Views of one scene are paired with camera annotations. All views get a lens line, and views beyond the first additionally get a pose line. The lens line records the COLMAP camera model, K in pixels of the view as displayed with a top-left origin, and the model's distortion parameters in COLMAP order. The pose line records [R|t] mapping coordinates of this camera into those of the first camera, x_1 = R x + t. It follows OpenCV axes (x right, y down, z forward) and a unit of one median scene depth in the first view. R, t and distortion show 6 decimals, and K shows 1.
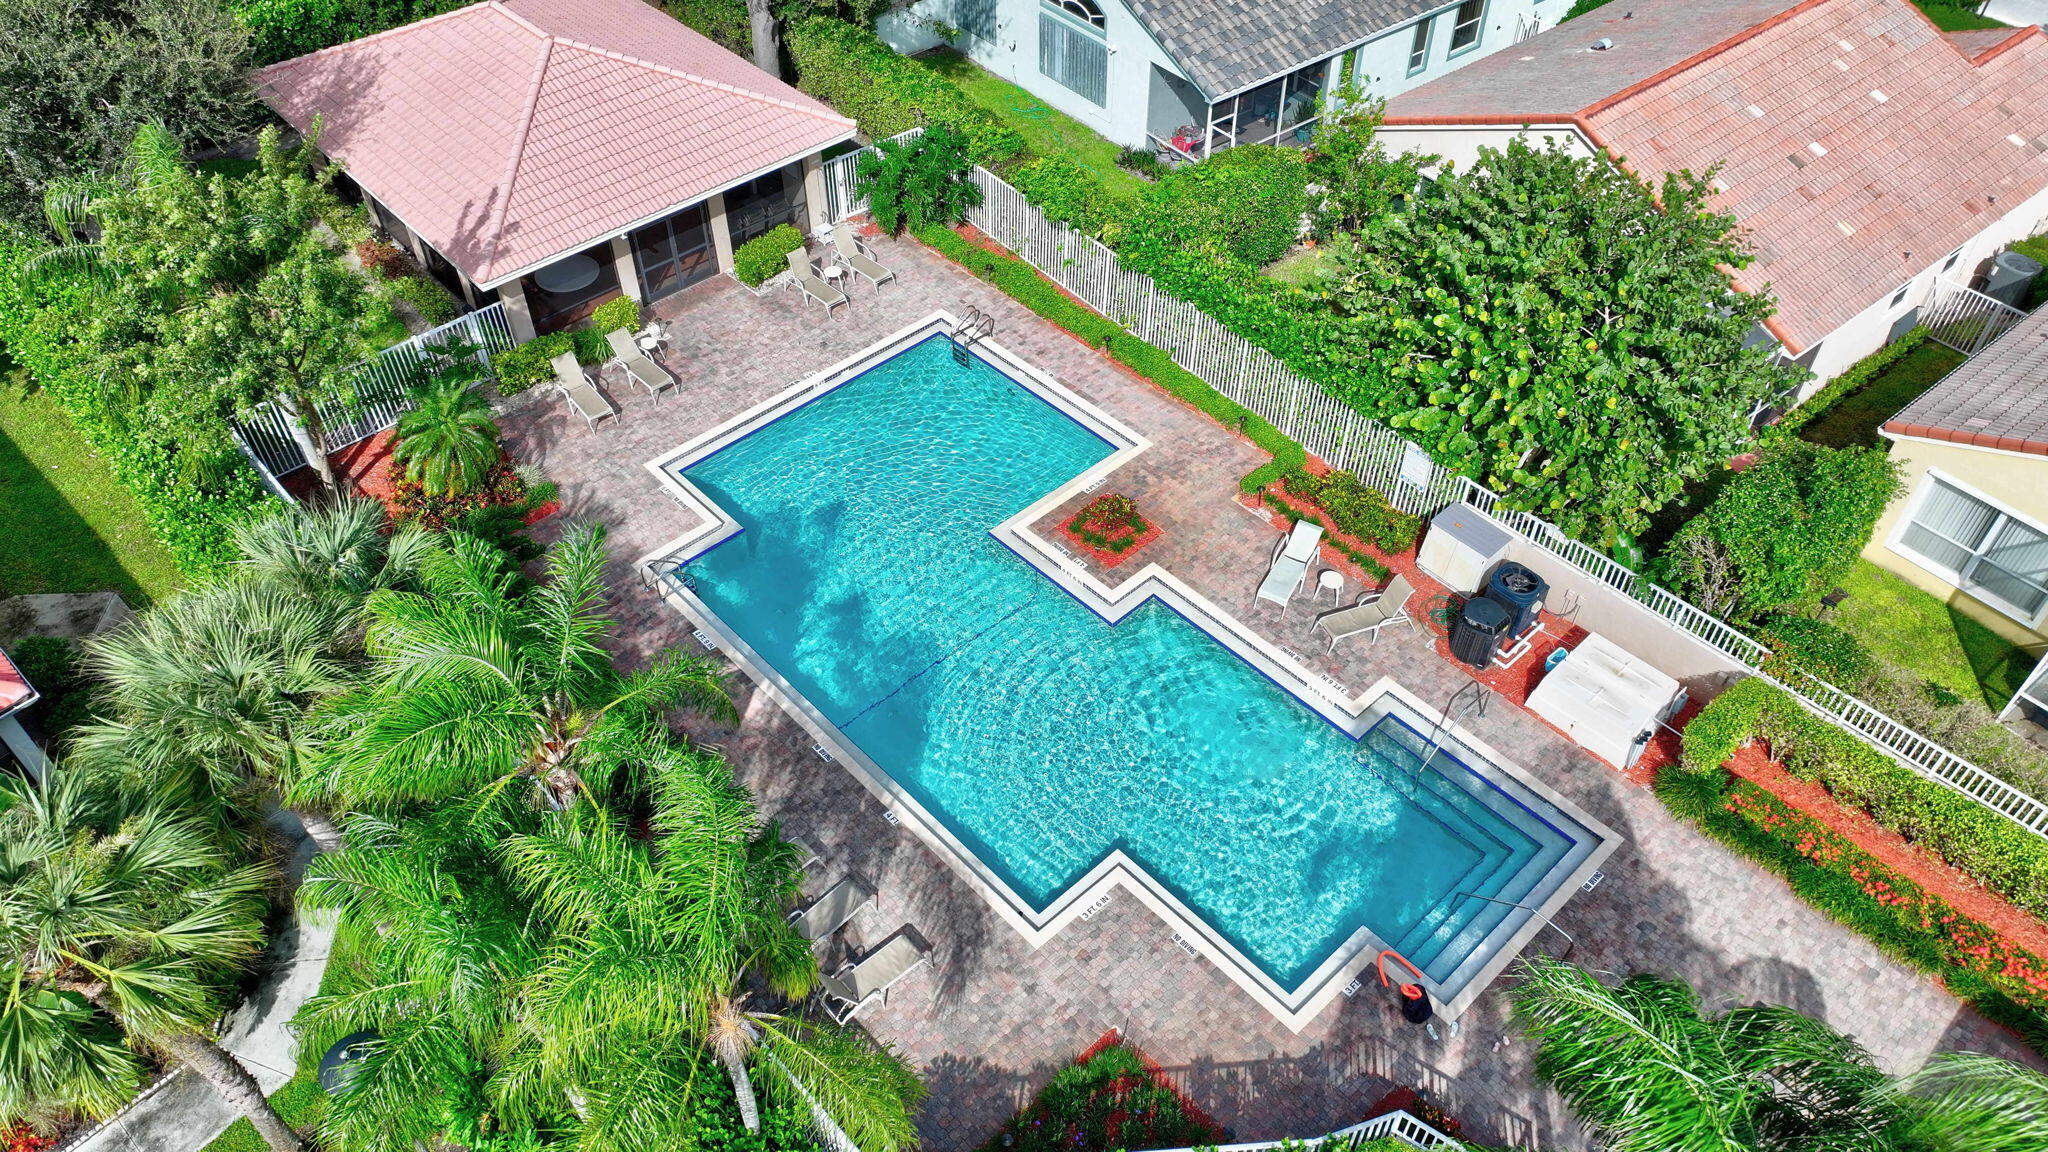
lens RADIAL K [[1432.2, 0, 1026.5], [0, 1432.2, 569.6], [0, 0, 1]] dist [-0.002220, 0.021071]
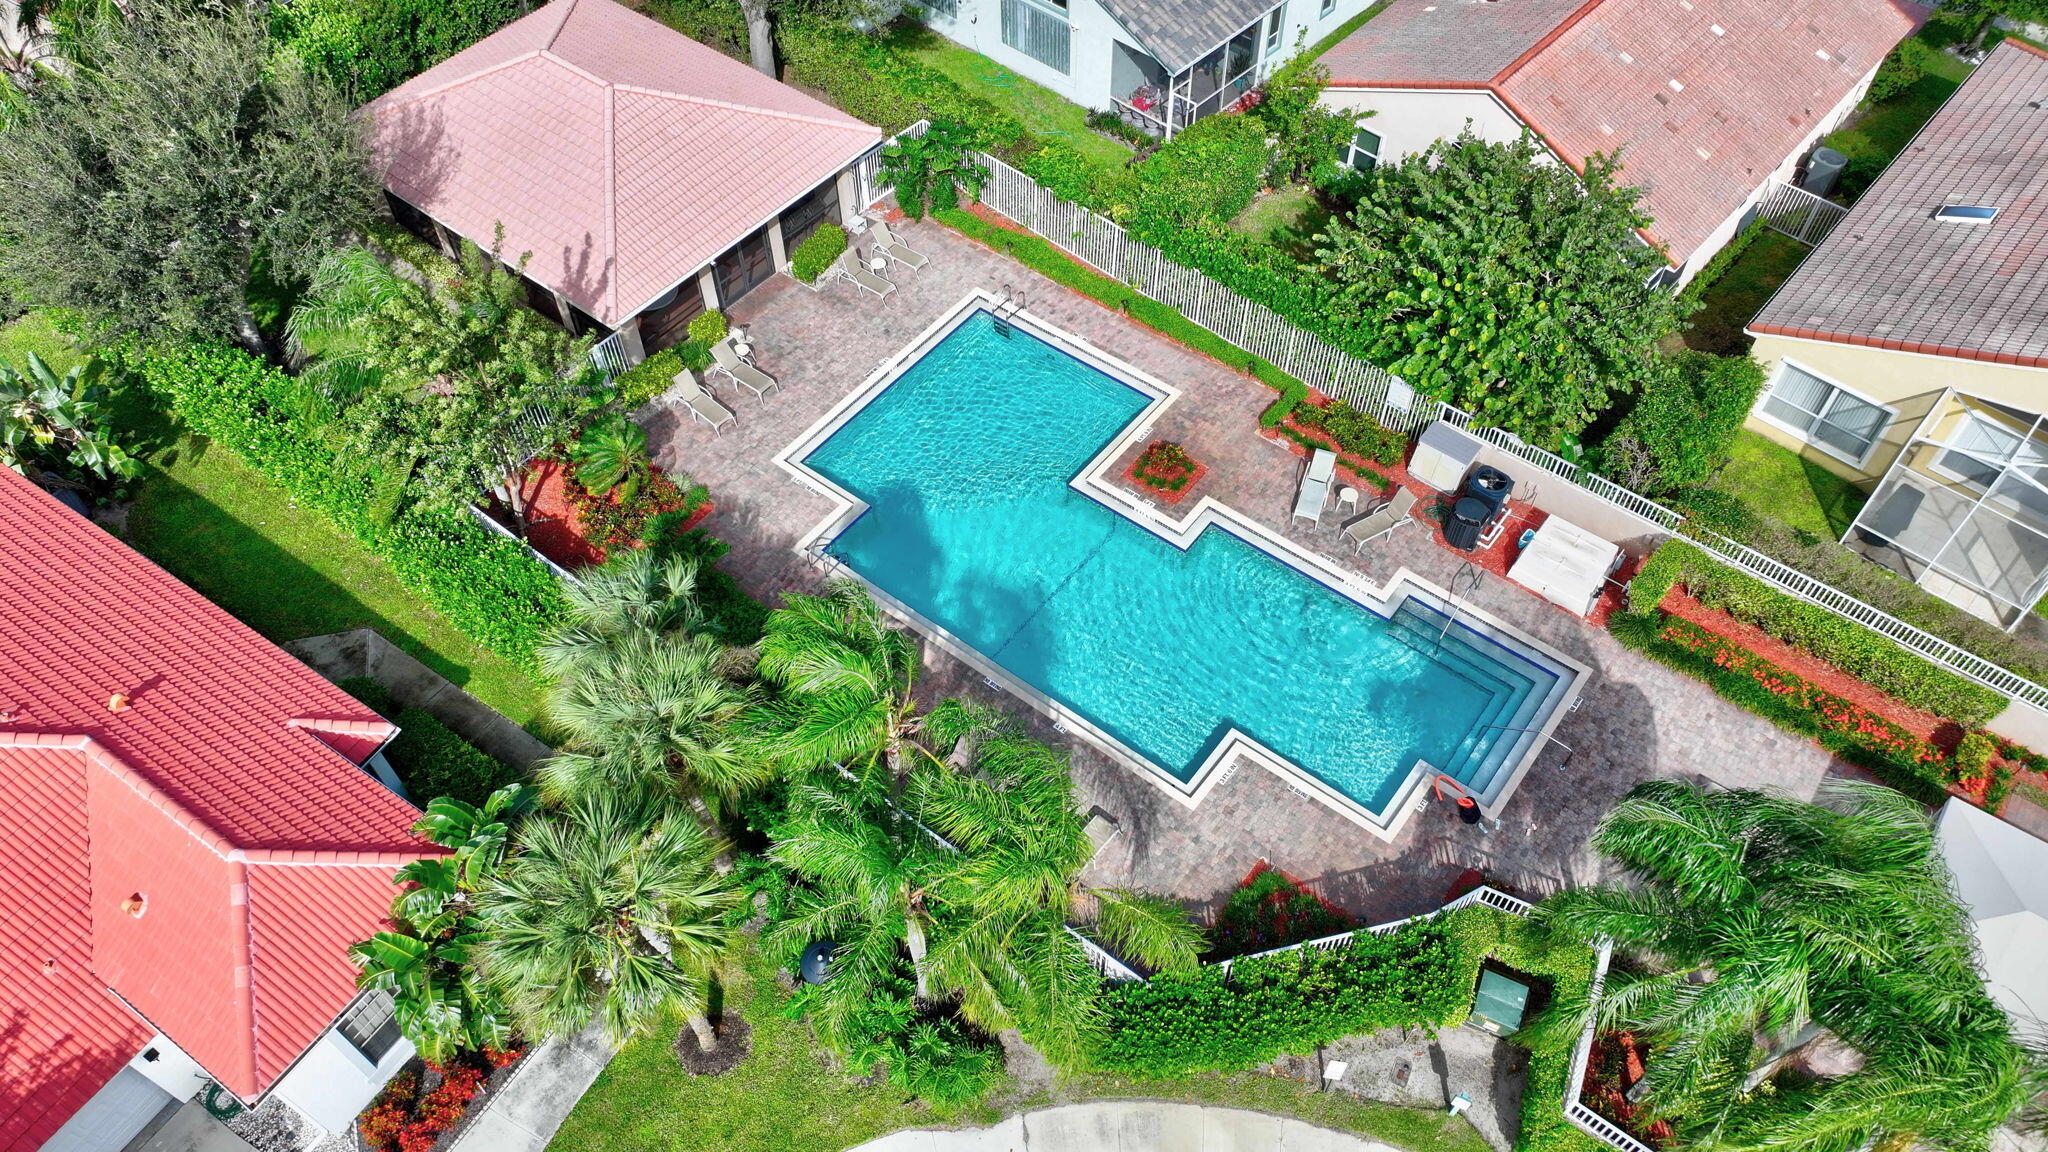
lens RADIAL K [[1432.2, 0, 1021.7], [0, 1432.2, 572.0], [0, 0, 1]] dist [-0.002220, 0.021071]
pose [[0.987299, -0.128172, 0.093875, -0.201147], [0.115775, 0.985077, 0.127353, -0.119449], [-0.108798, -0.114867, 0.987405, -0.236956]]
